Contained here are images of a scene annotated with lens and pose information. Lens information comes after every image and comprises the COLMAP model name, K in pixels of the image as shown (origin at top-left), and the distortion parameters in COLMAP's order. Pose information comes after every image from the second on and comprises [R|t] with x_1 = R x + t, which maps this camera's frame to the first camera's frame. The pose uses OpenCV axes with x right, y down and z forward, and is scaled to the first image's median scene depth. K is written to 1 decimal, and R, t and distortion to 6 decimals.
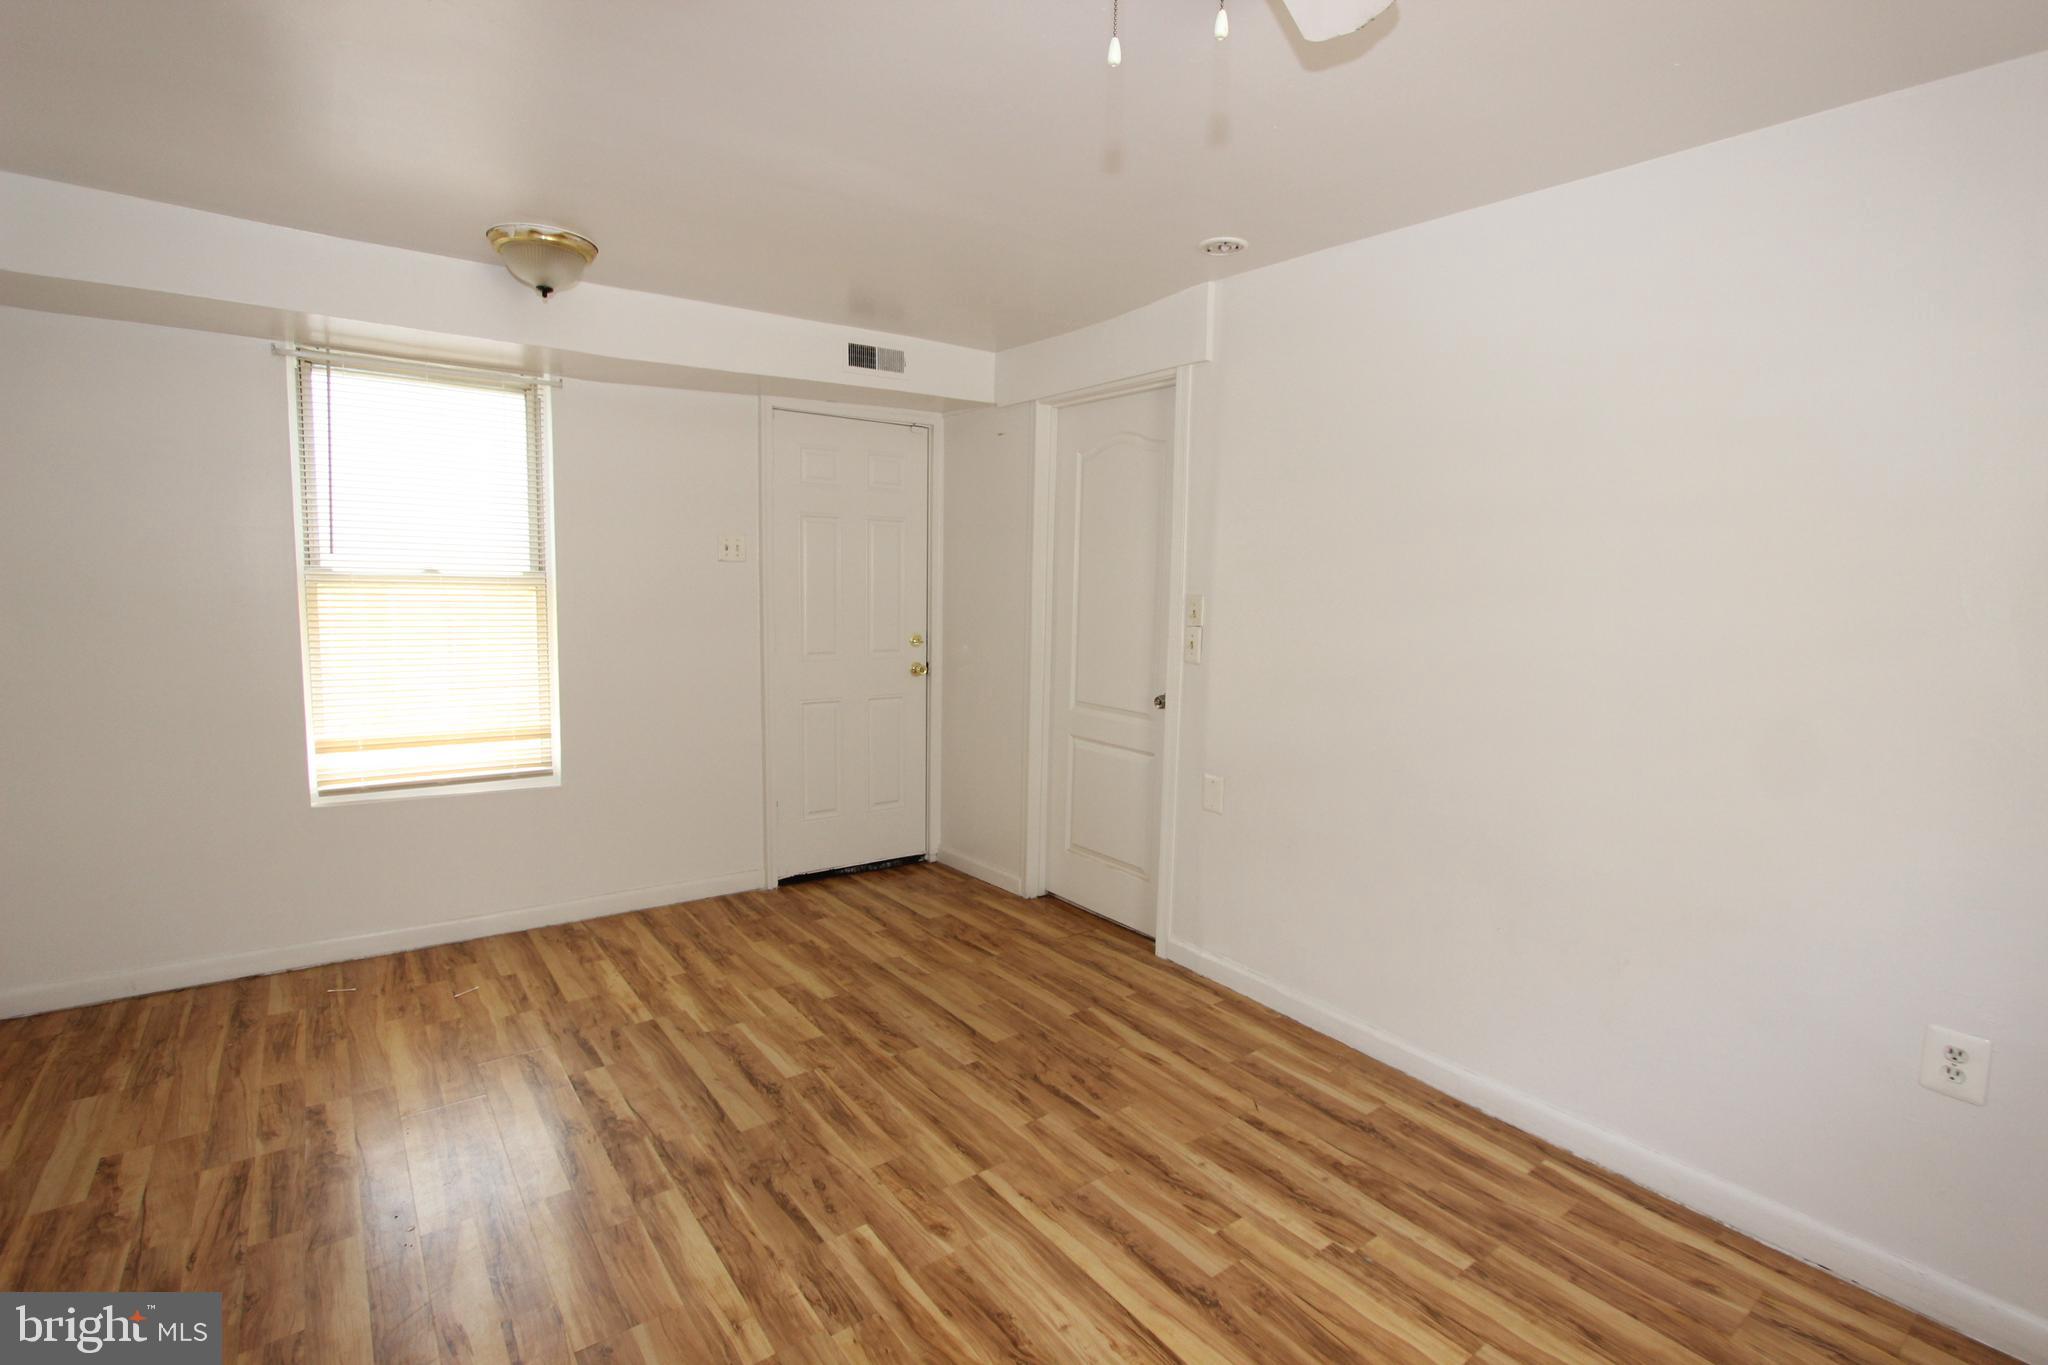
lens RADIAL K [[951.0, 0, 1030.4], [0, 951.0, 677.0], [0, 0, 1]] dist [-0.005889, -0.000192]
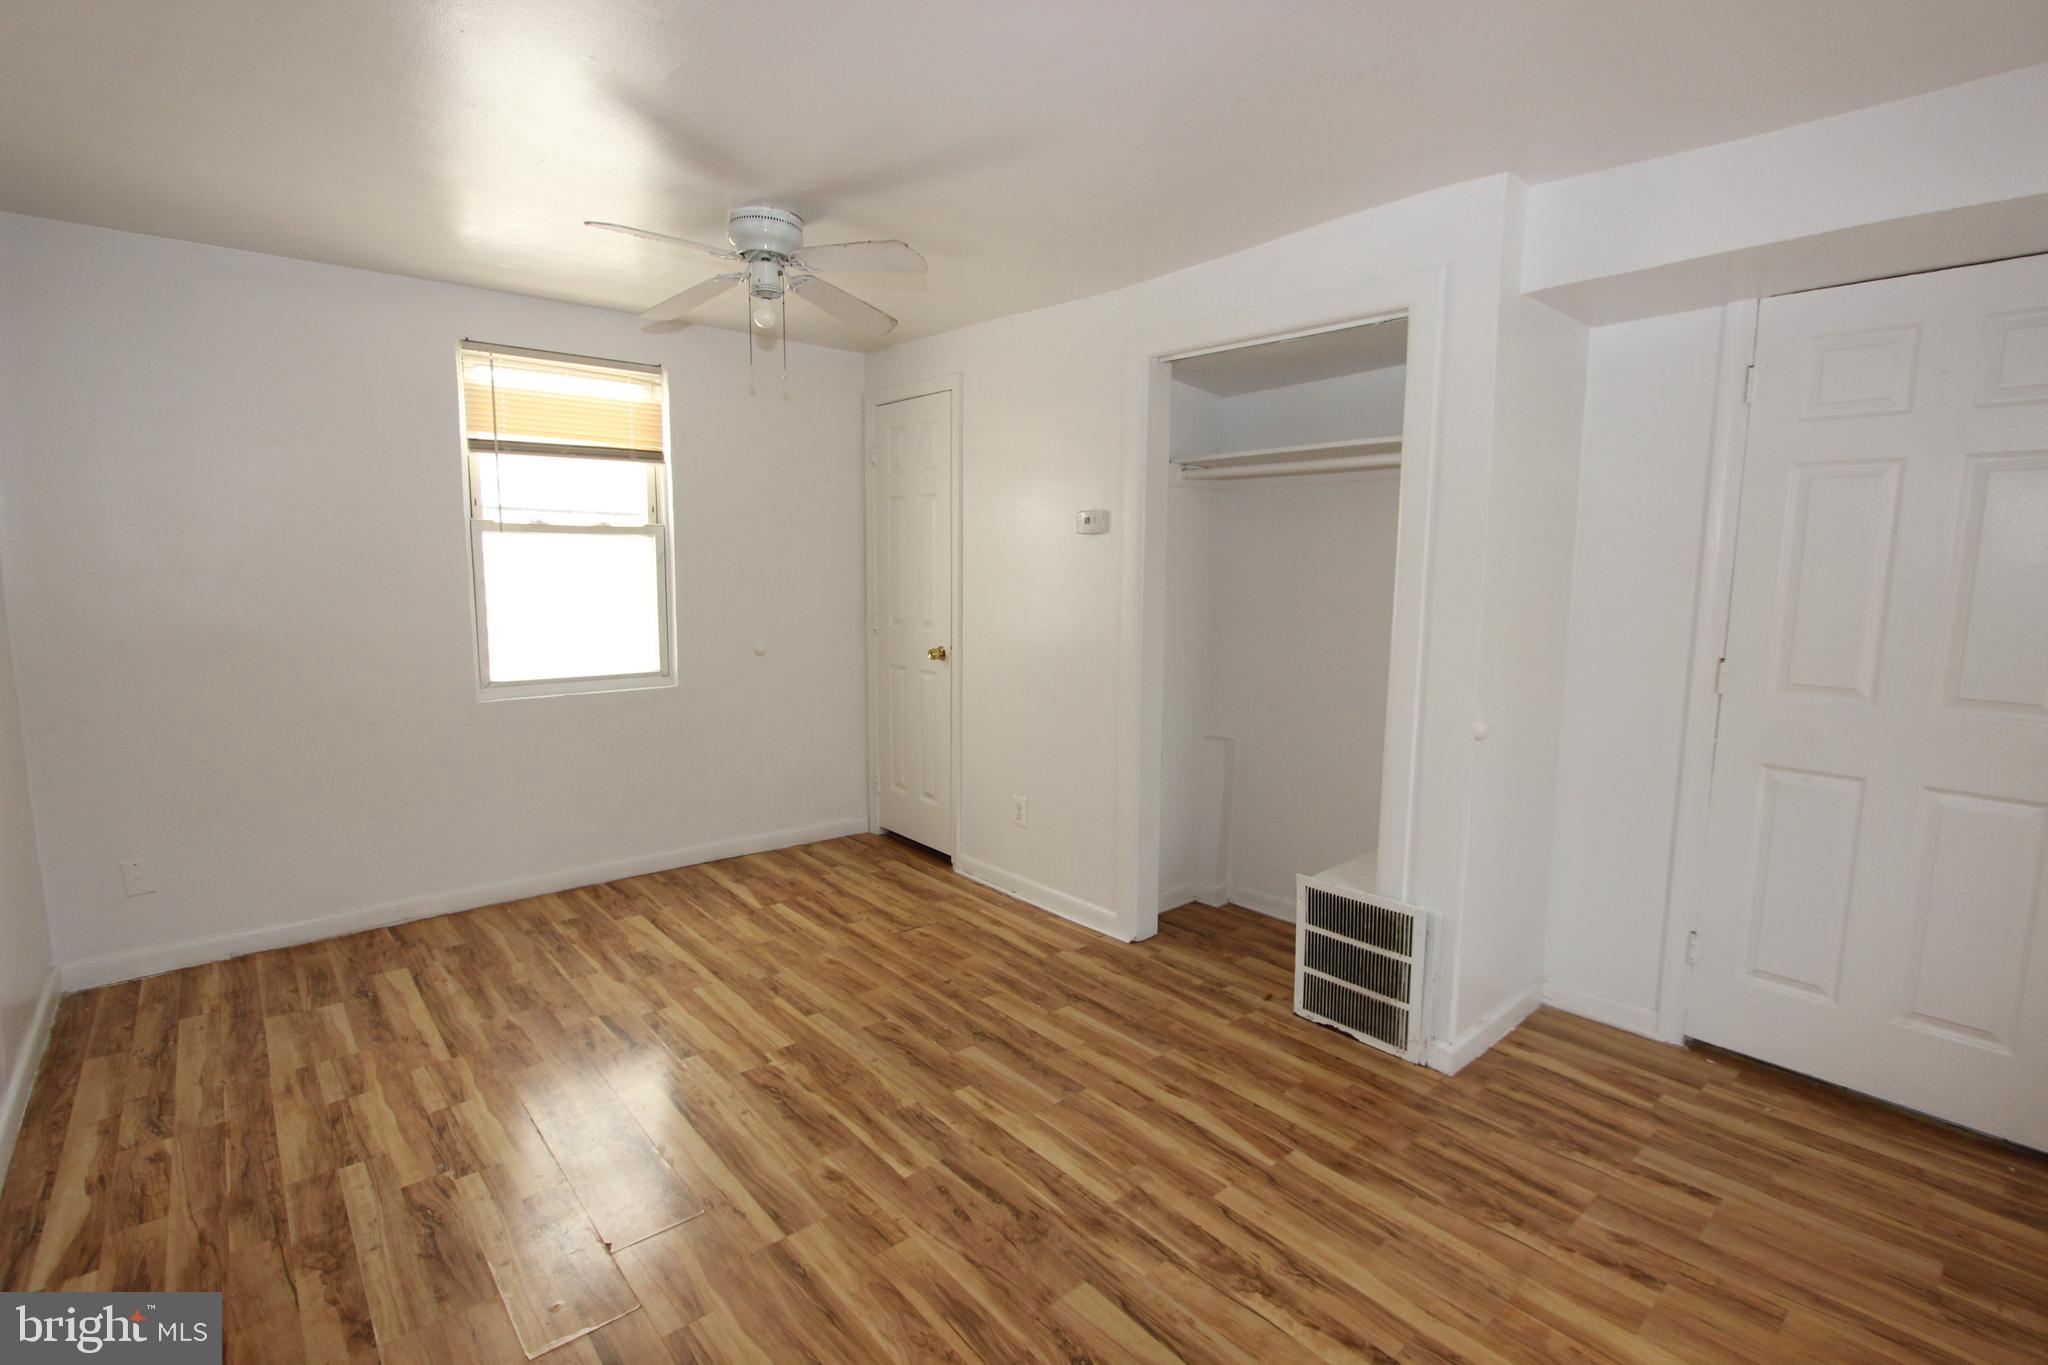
lens RADIAL K [[951.0, 0, 1015.3], [0, 951.0, 689.9], [0, 0, 1]] dist [-0.005889, -0.000192]
pose [[-0.998158, -0.026171, -0.054730, -0.214472], [-0.038392, 0.971026, 0.235870, -0.189737], [0.046971, 0.237537, -0.970242, 1.817479]]
